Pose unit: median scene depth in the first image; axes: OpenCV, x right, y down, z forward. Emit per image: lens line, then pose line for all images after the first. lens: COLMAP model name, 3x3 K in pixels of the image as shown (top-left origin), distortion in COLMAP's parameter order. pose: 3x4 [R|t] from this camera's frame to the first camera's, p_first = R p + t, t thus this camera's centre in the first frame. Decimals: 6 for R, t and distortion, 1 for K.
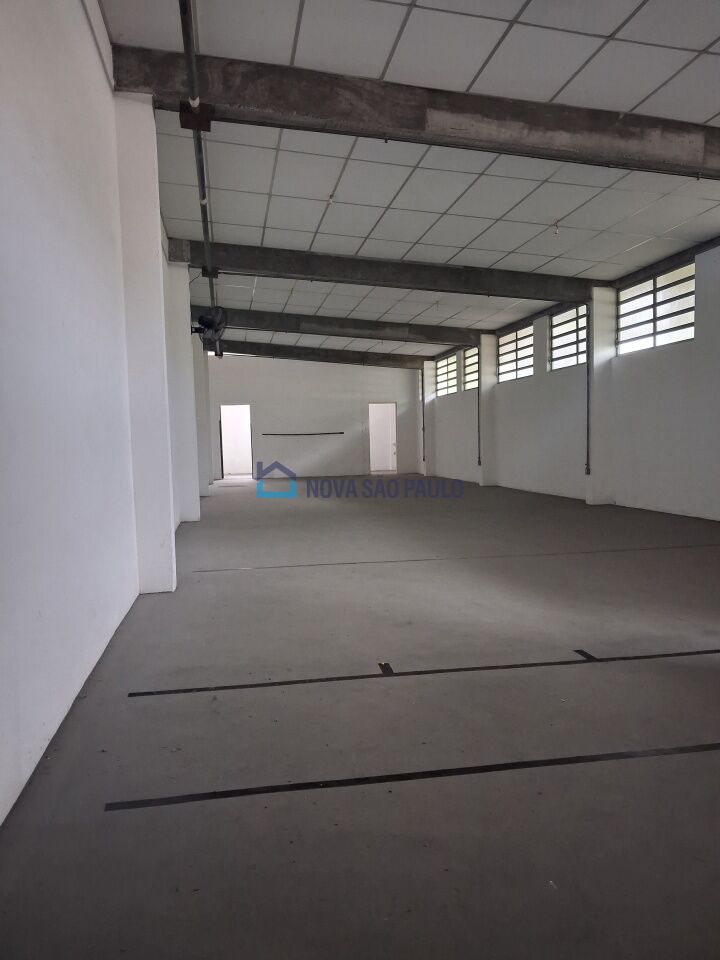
lens RADIAL K [[762.7, 0, 352.8], [0, 762.7, 483.0], [0, 0, 1]] dist [0.005944, -0.010473]
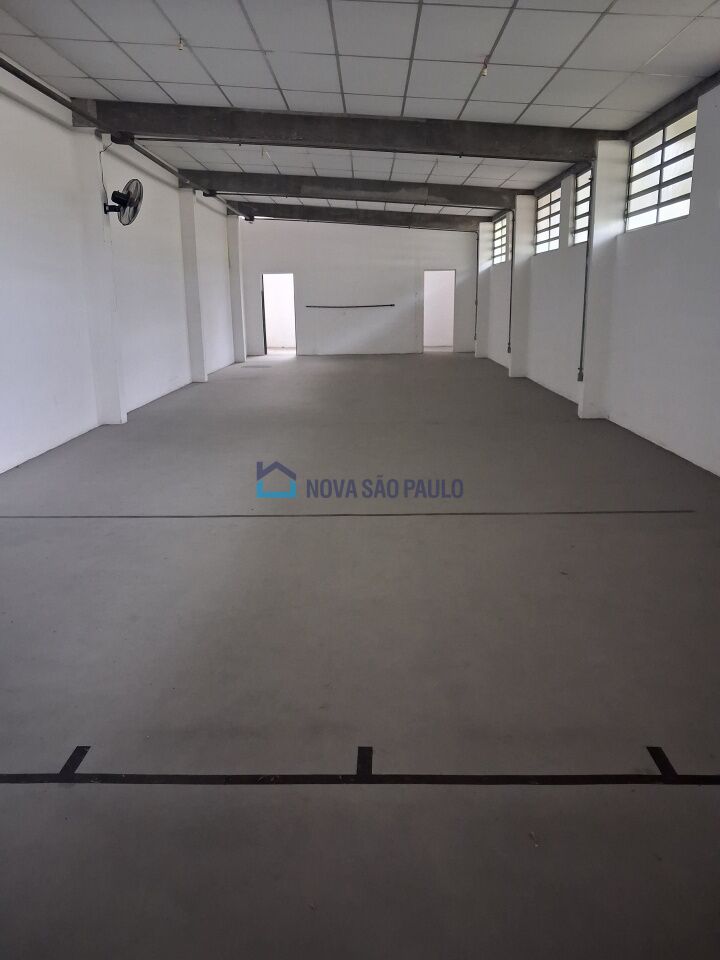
lens RADIAL K [[762.7, 0, 365.5], [0, 762.7, 485.2], [0, 0, 1]] dist [0.005944, -0.010473]
pose [[0.983637, 0.047828, -0.173698, 0.165680], [-0.013210, 0.980670, 0.195224, -0.042981], [0.179678, -0.189735, 0.965255, 0.098463]]
